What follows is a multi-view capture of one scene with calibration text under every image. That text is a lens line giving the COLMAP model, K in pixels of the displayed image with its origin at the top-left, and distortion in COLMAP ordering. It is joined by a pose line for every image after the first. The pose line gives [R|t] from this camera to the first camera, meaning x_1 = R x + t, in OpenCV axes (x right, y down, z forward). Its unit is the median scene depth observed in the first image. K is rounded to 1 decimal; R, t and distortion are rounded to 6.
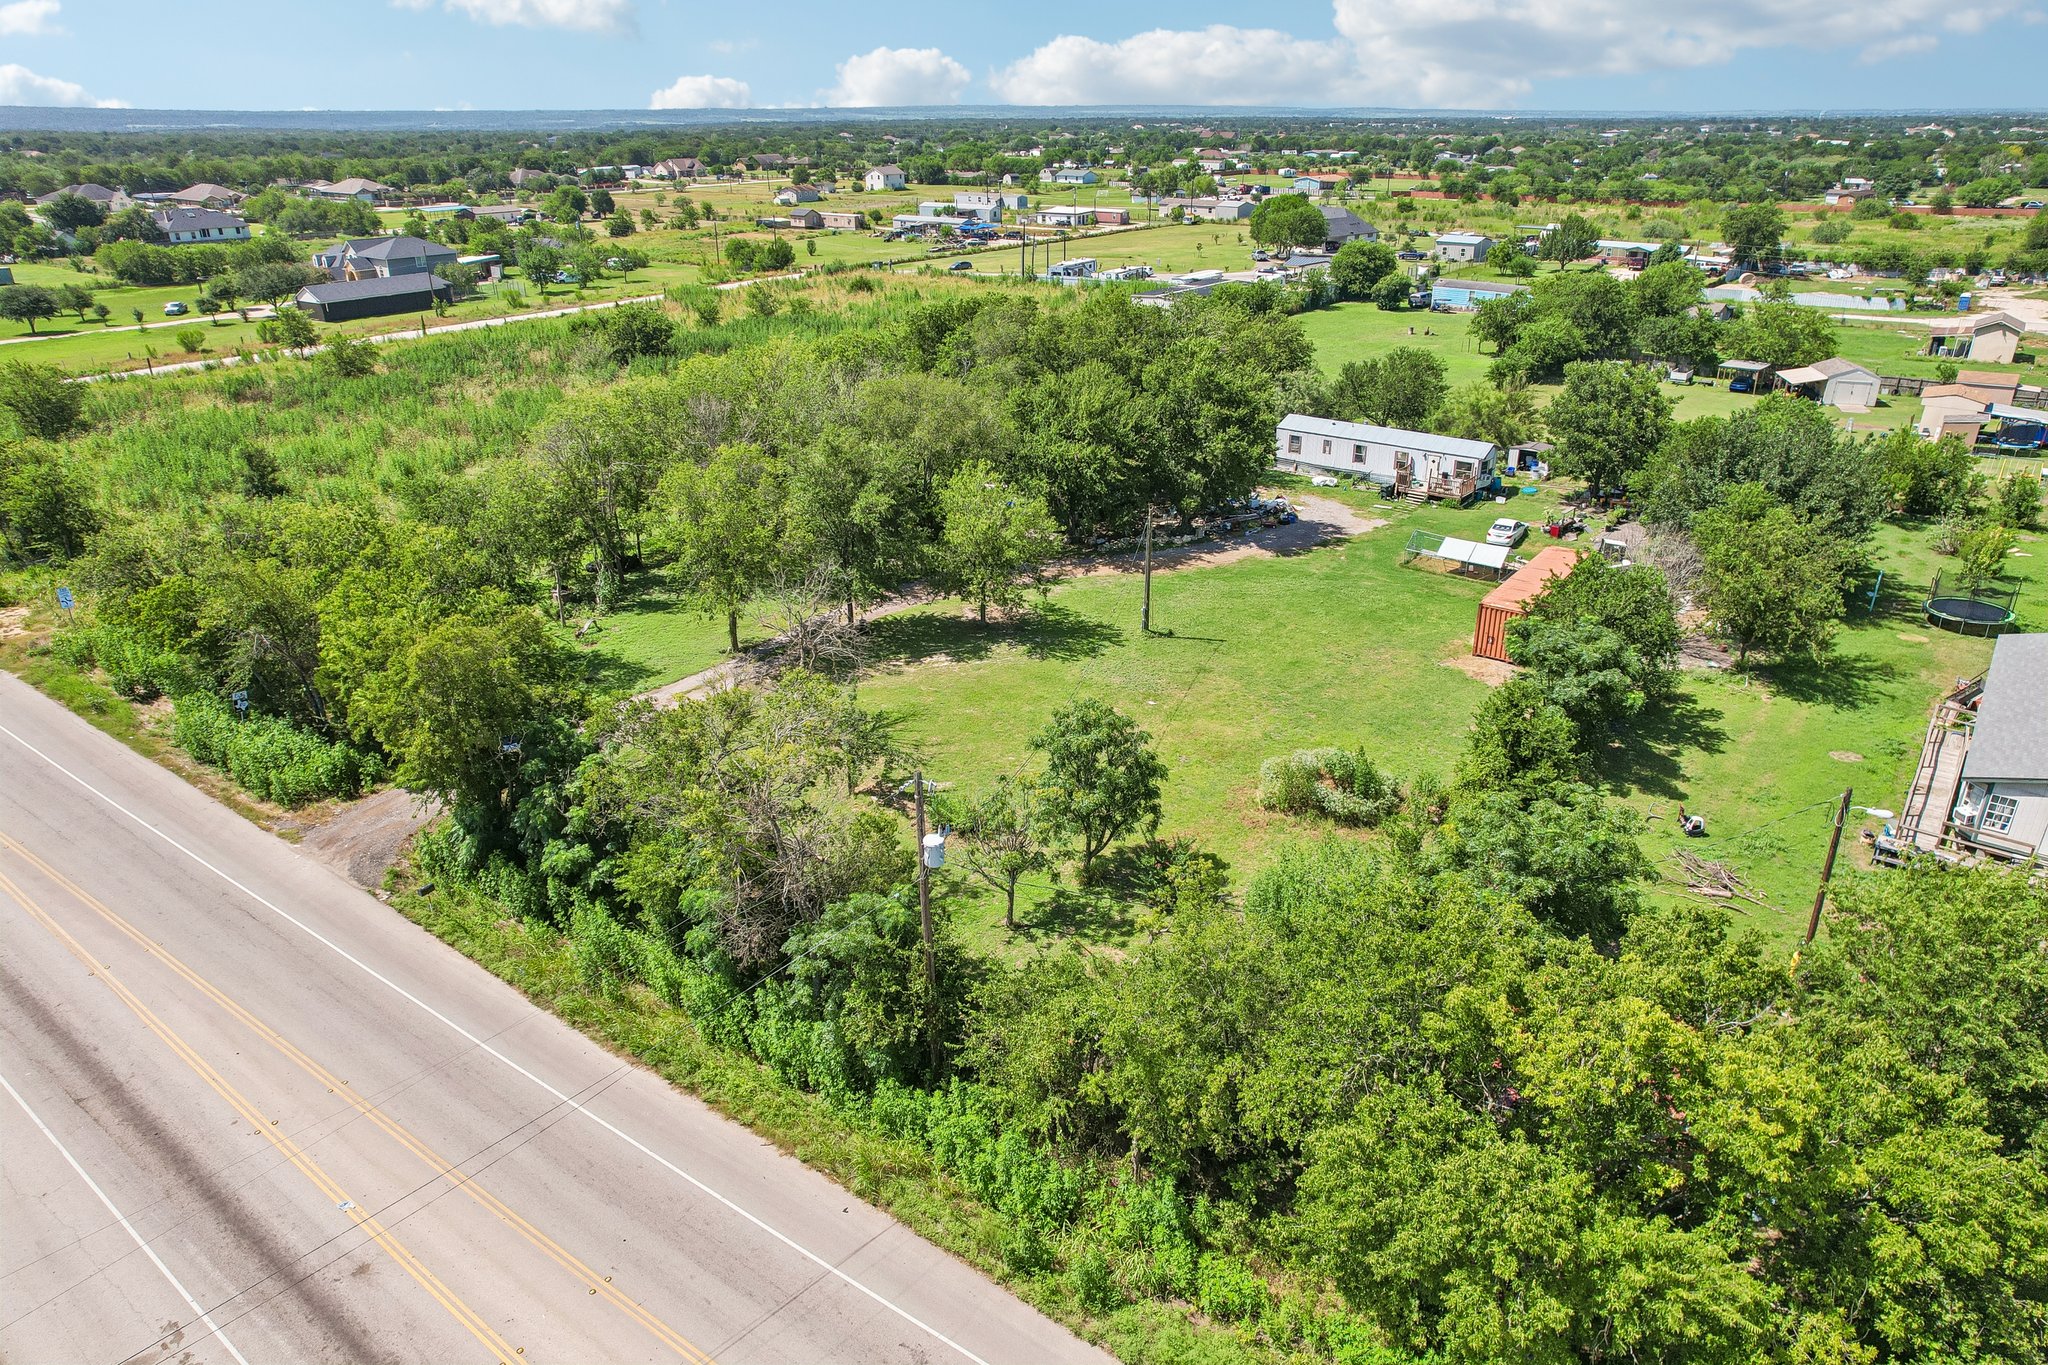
lens RADIAL K [[1322.3, 0, 1027.3], [0, 1322.3, 676.1], [0, 0, 1]] dist [-0.092325, 0.082124]
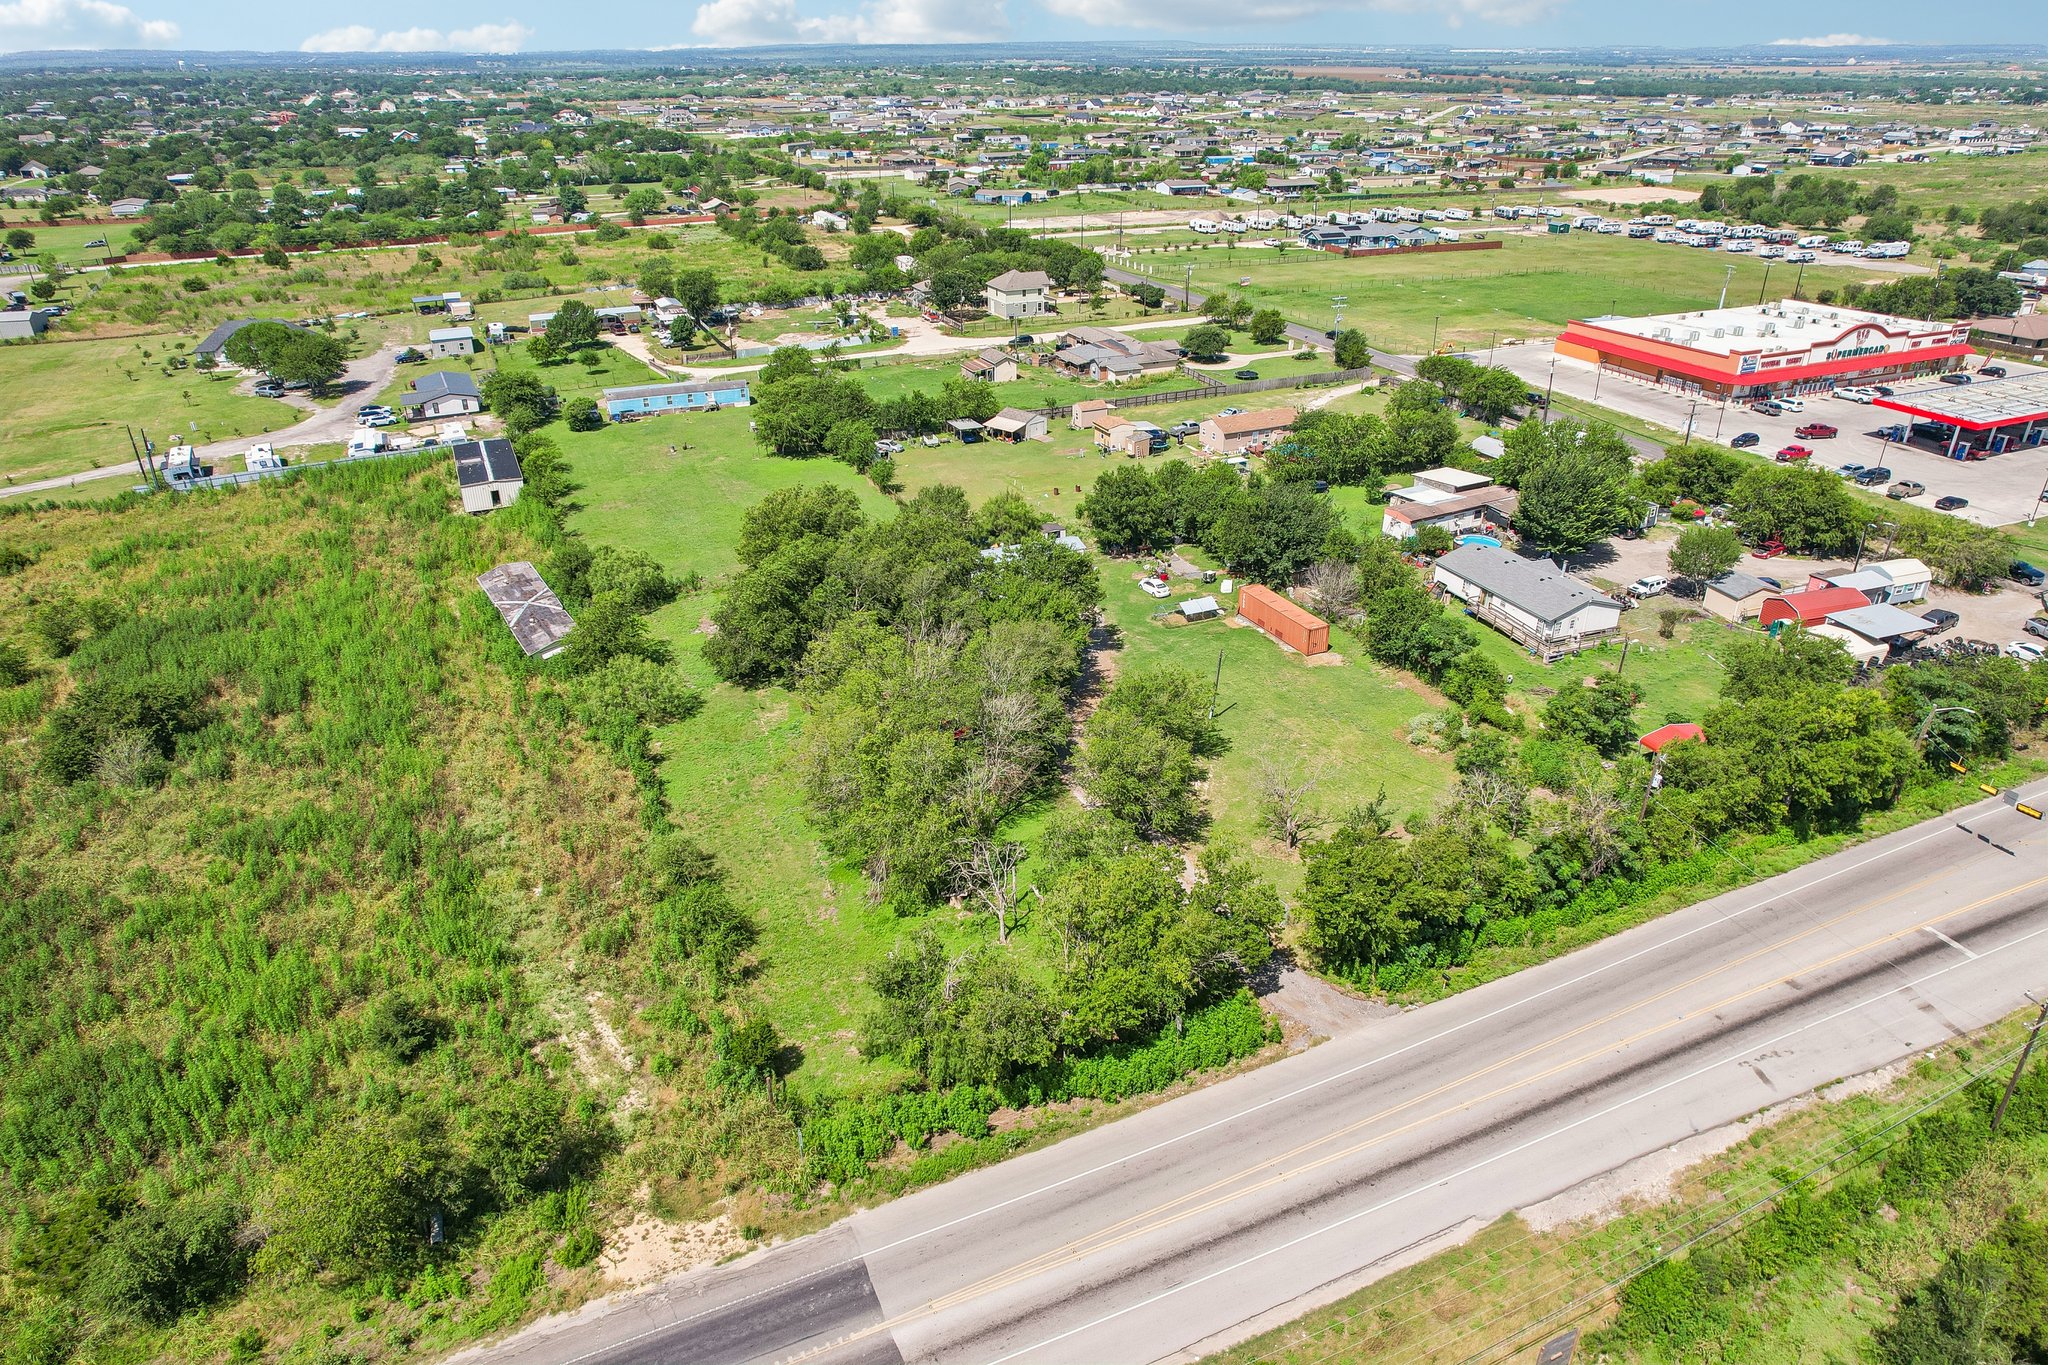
lens RADIAL K [[1314.6, 0, 1024.0], [0, 1314.6, 682.5], [0, 0, 1]] dist [-0.082449, 0.063415]
pose [[0.484011, -0.385153, 0.785742, -0.973589], [0.351365, 0.907902, 0.228596, -0.400144], [-0.801421, 0.165439, 0.574764, 0.177314]]
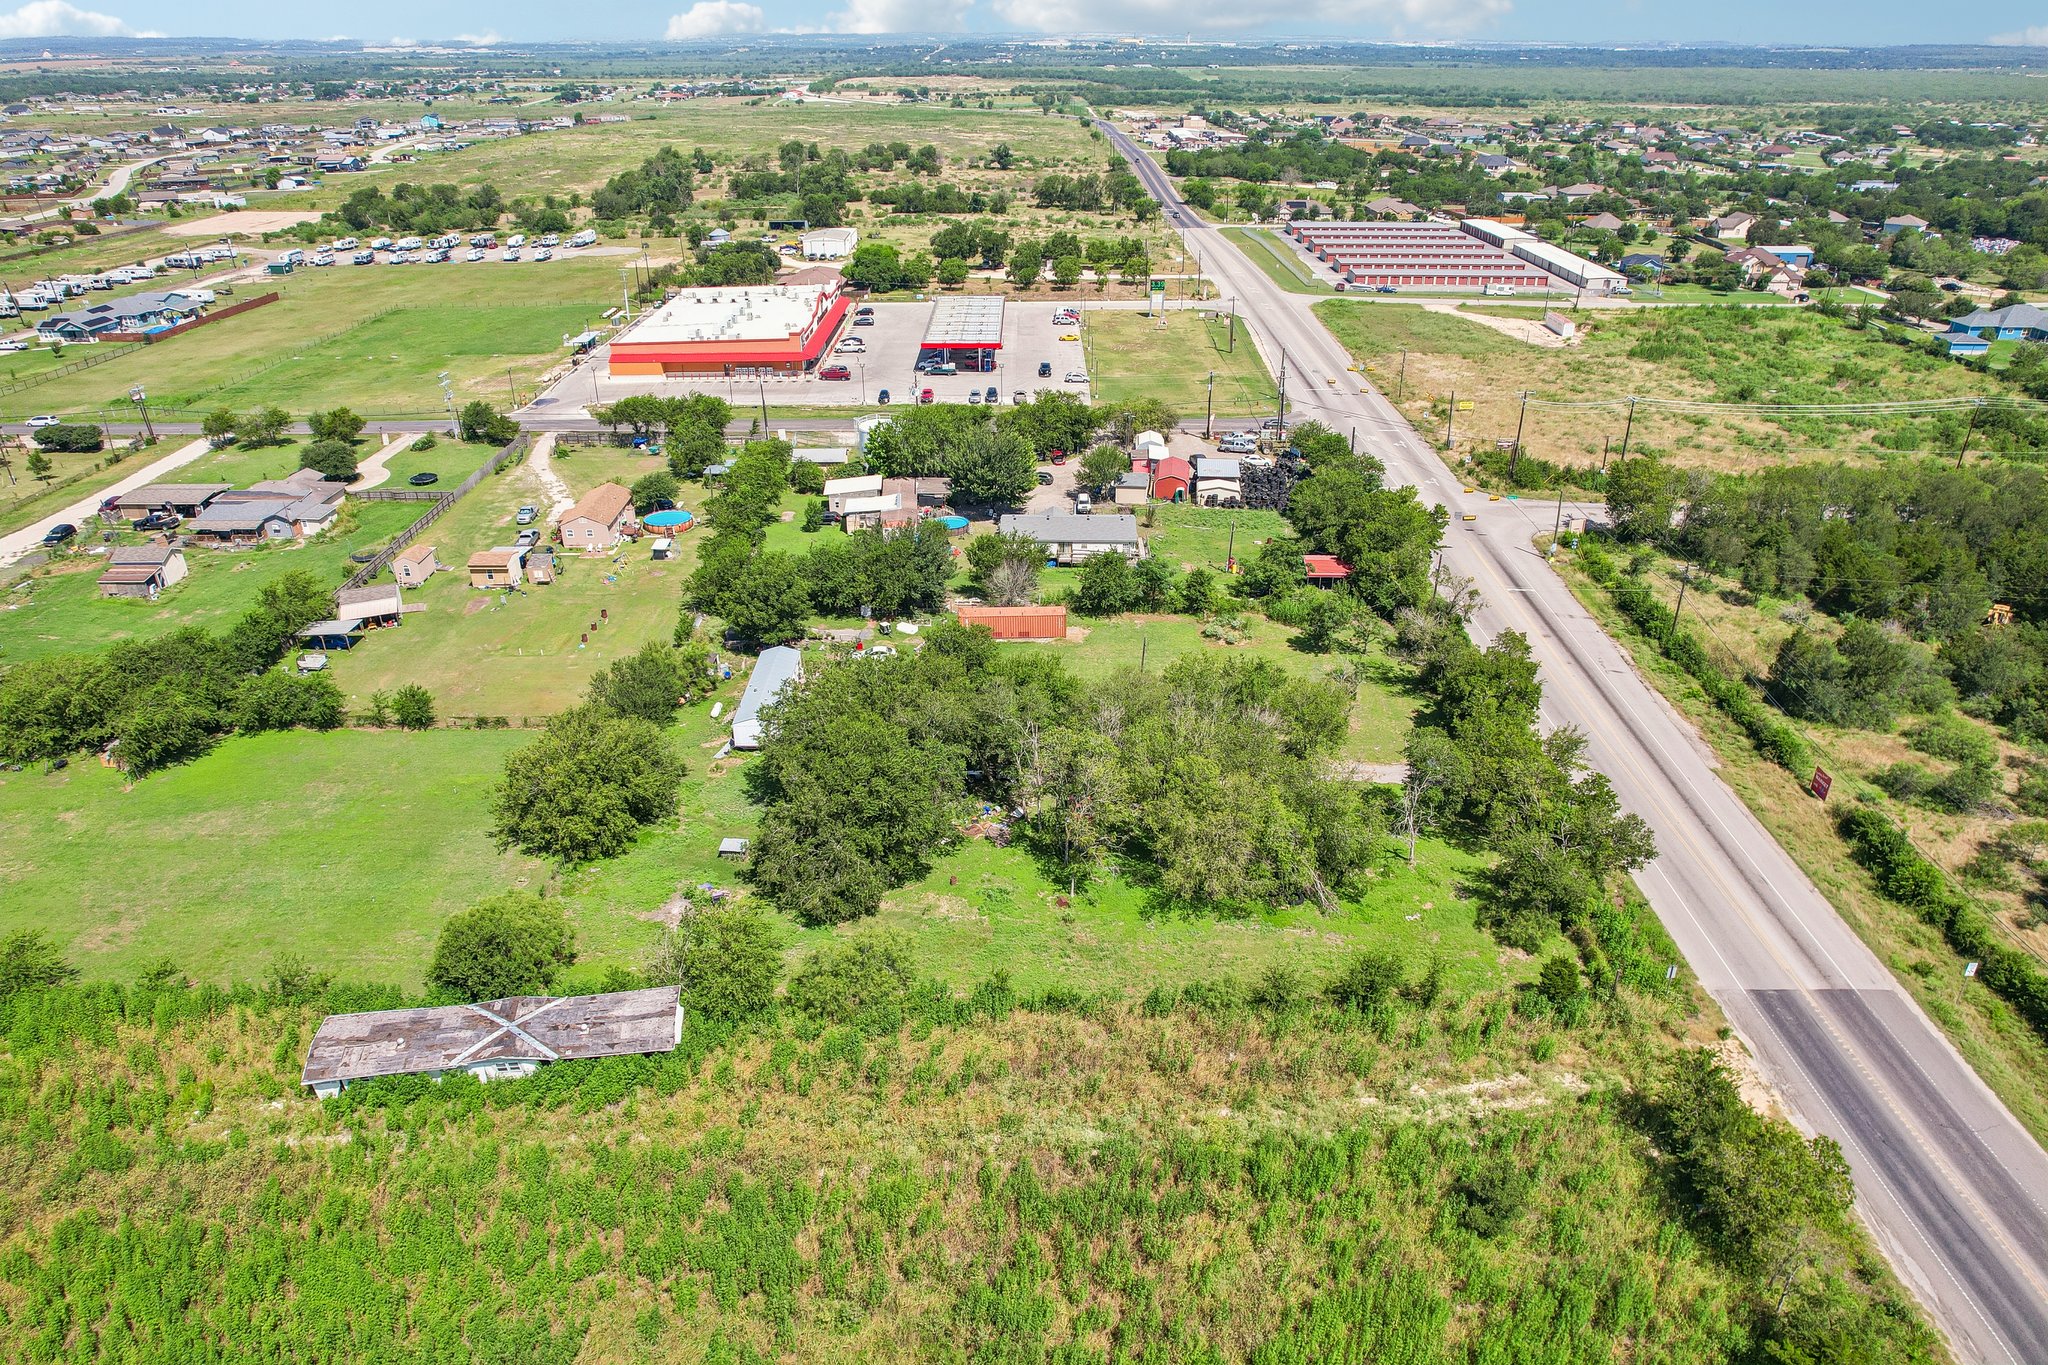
lens RADIAL K [[1322.3, 0, 1027.3], [0, 1322.3, 676.1], [0, 0, 1]] dist [-0.092325, 0.082124]
pose [[-0.596525, -0.351003, 0.721772, -0.899721], [0.329256, 0.713116, 0.618915, -0.984786], [-0.731949, 0.606846, -0.309821, 1.275911]]
